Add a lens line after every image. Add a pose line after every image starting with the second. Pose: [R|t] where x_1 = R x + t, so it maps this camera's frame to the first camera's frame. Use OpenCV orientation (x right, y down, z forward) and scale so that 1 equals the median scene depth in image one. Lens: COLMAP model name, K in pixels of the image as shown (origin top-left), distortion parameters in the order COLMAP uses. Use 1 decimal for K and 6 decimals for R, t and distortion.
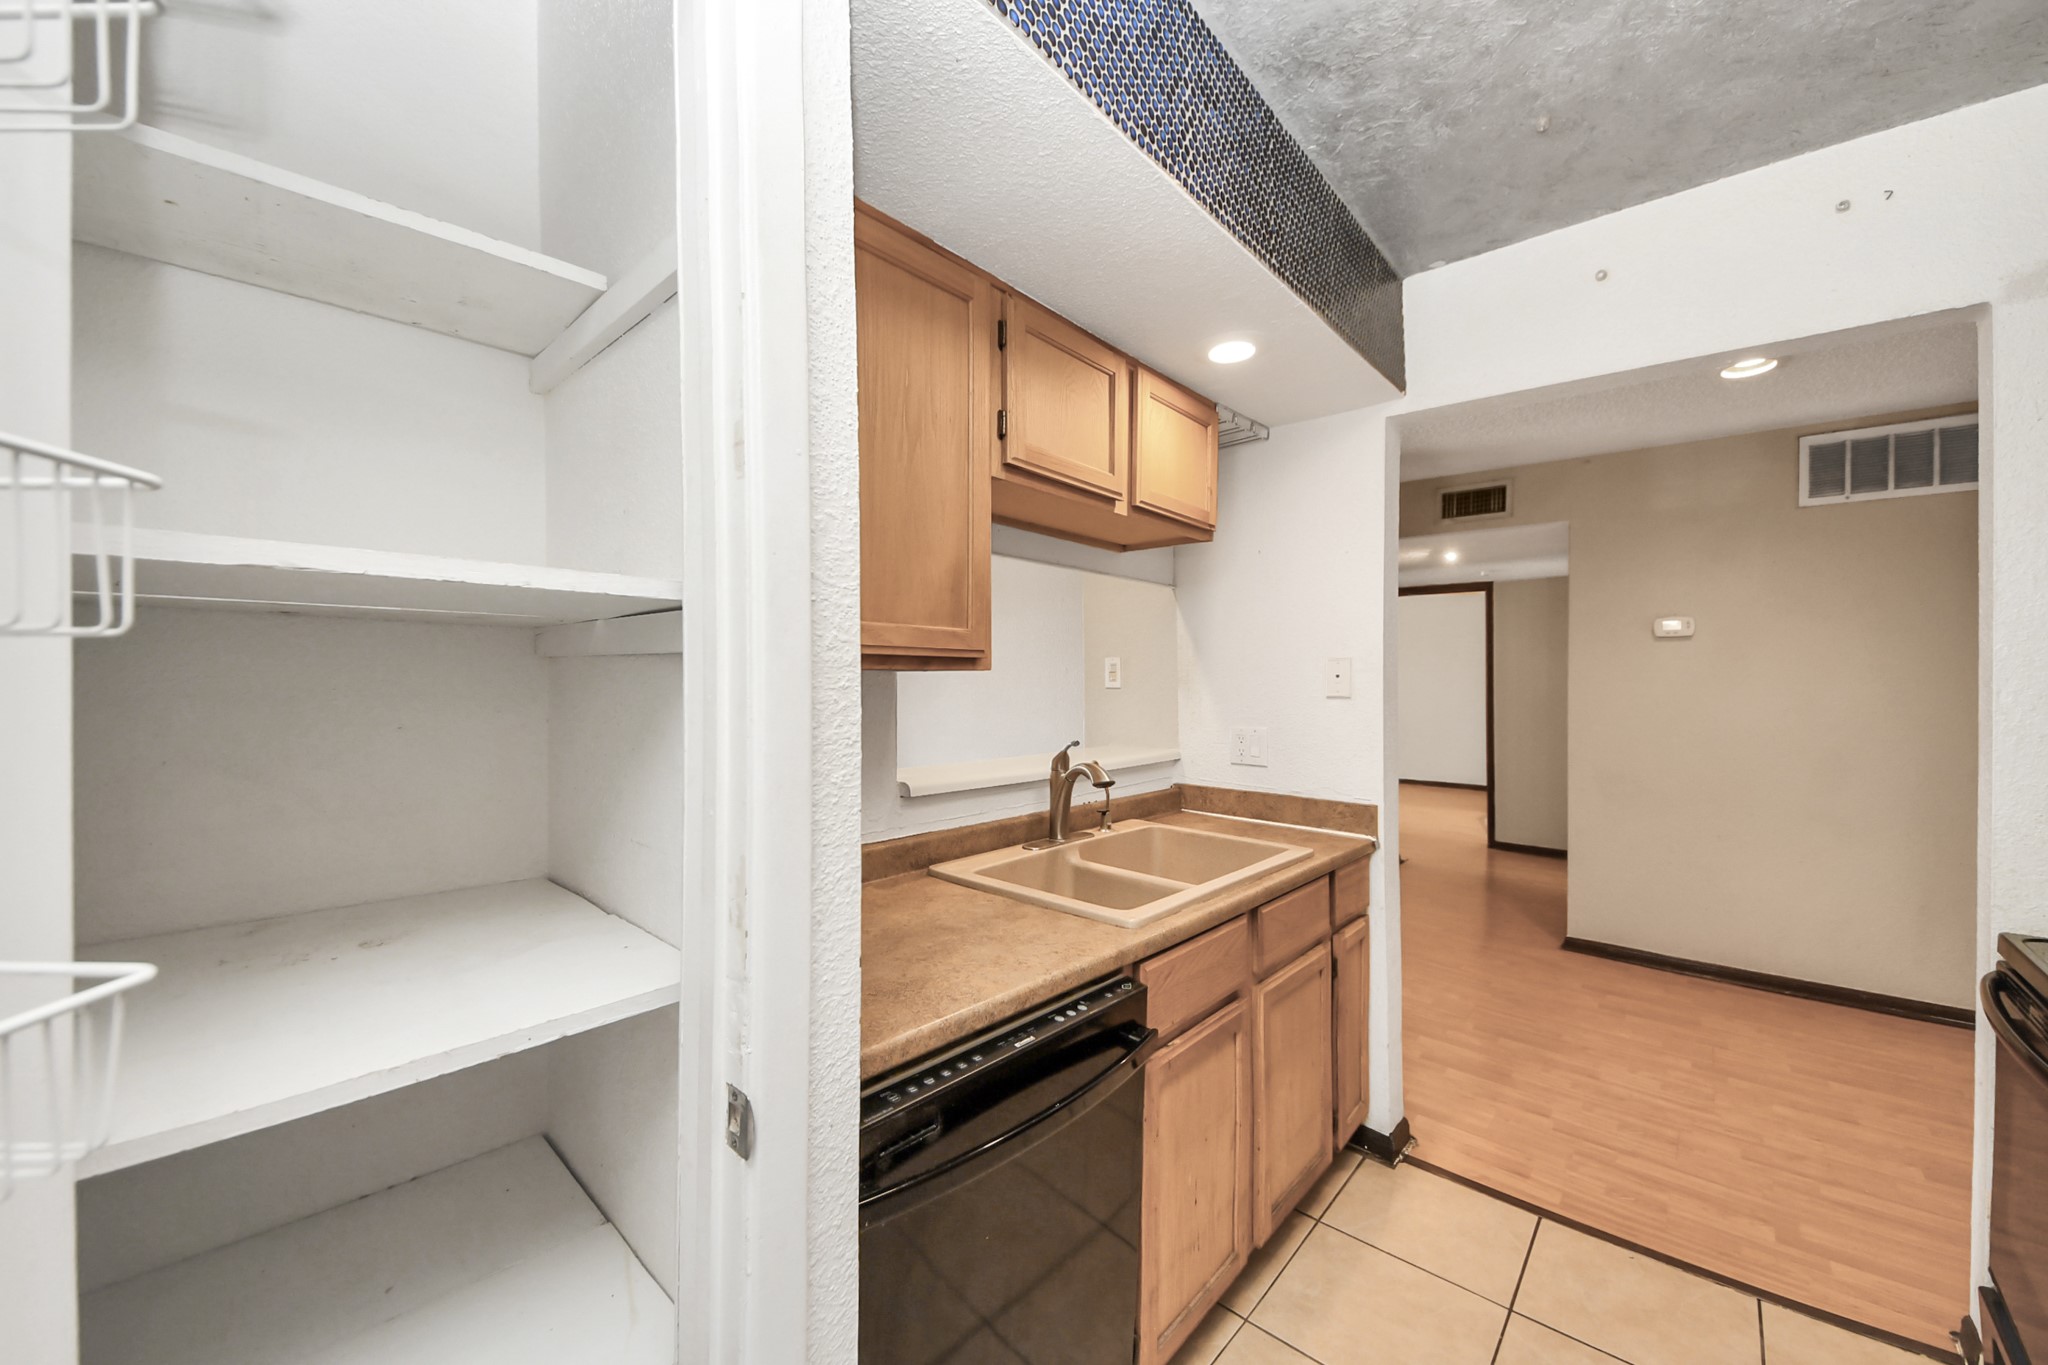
lens RADIAL K [[765.0, 0, 1014.1], [0, 765.0, 683.4], [0, 0, 1]] dist [0.054619, -0.032765]
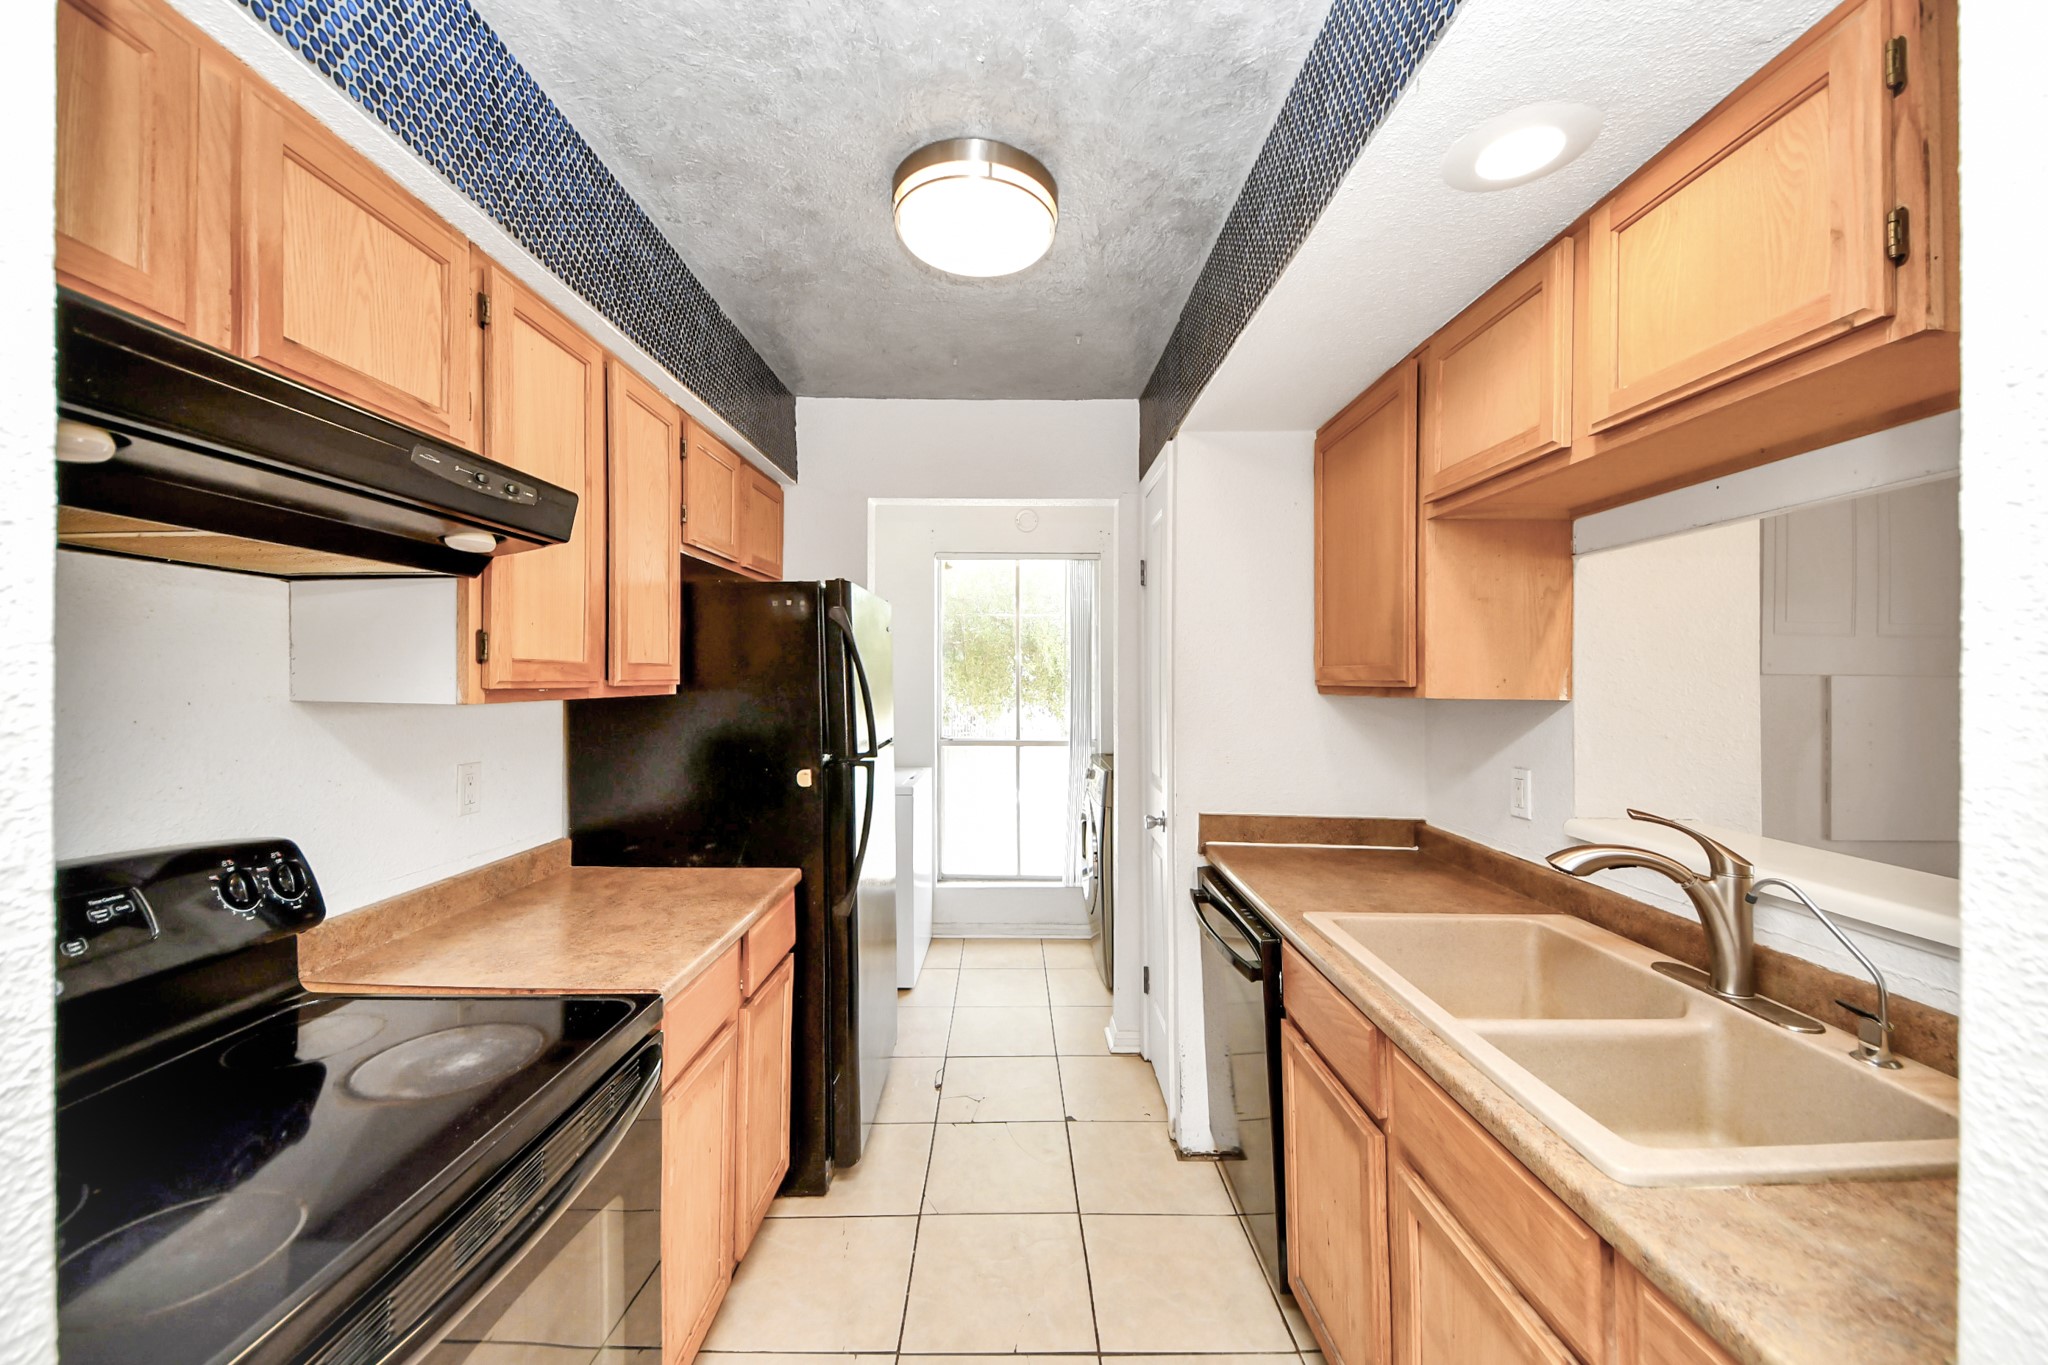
lens RADIAL K [[765.0, 0, 1014.1], [0, 765.0, 683.4], [0, 0, 1]] dist [0.054619, -0.032765]
pose [[-0.736077, -0.006960, -0.676862, 1.122334], [-0.011933, 0.999925, 0.002695, -0.031711], [0.676792, 0.010060, -0.736105, 1.385076]]
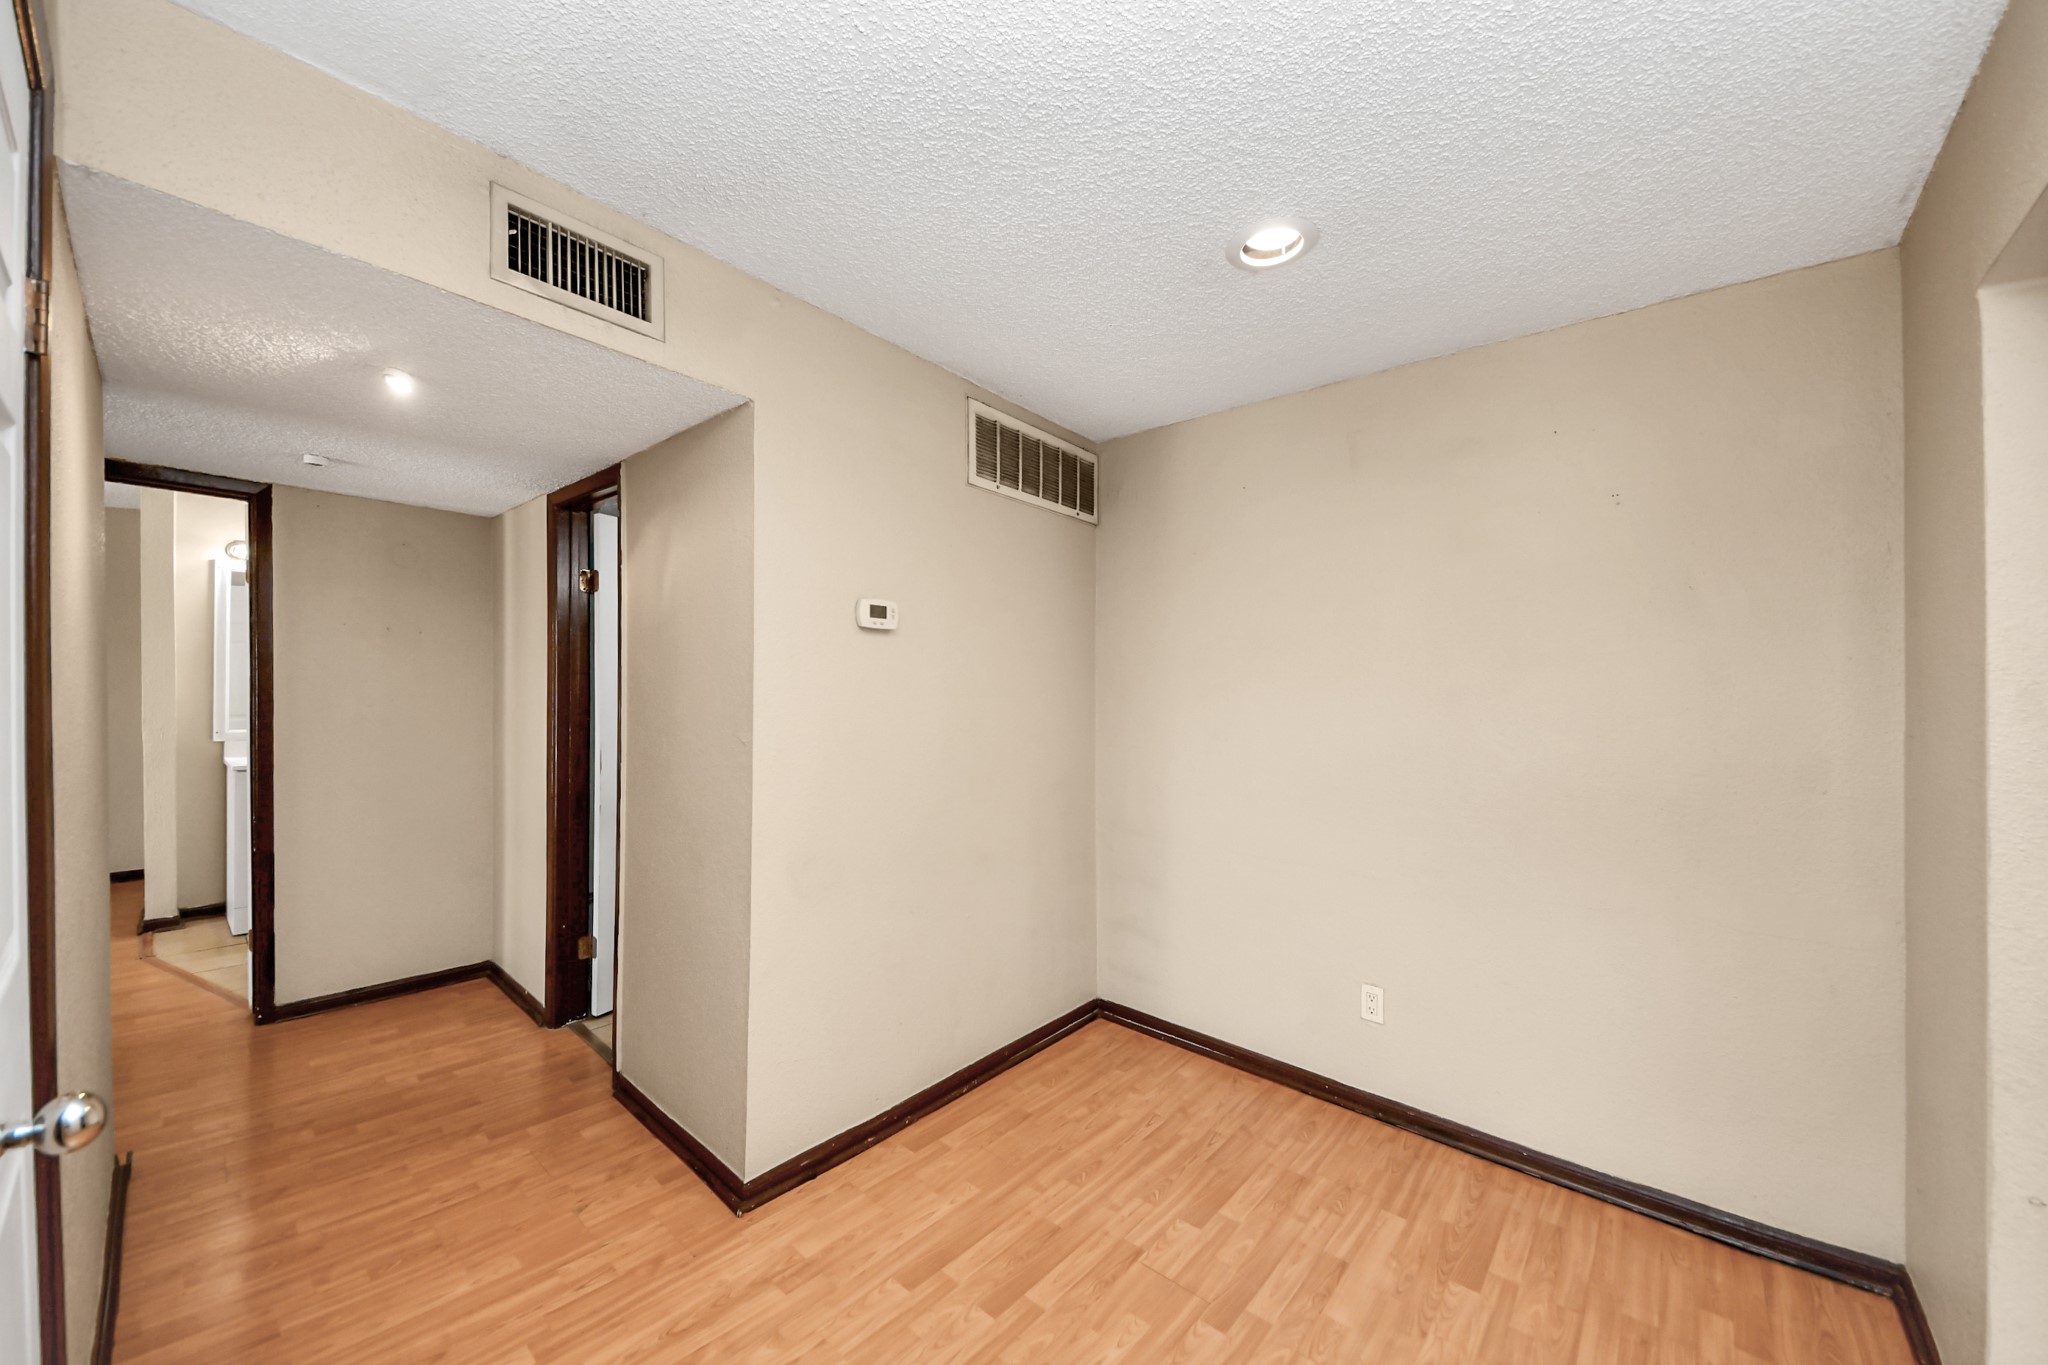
lens RADIAL K [[765.0, 0, 1014.1], [0, 765.0, 683.4], [0, 0, 1]] dist [0.054619, -0.032765]
pose [[-0.016566, 0.007361, 0.999836, 0.436888], [-0.009825, 0.999923, -0.007525, -0.025696], [-0.999815, -0.009948, -0.016492, 2.067834]]
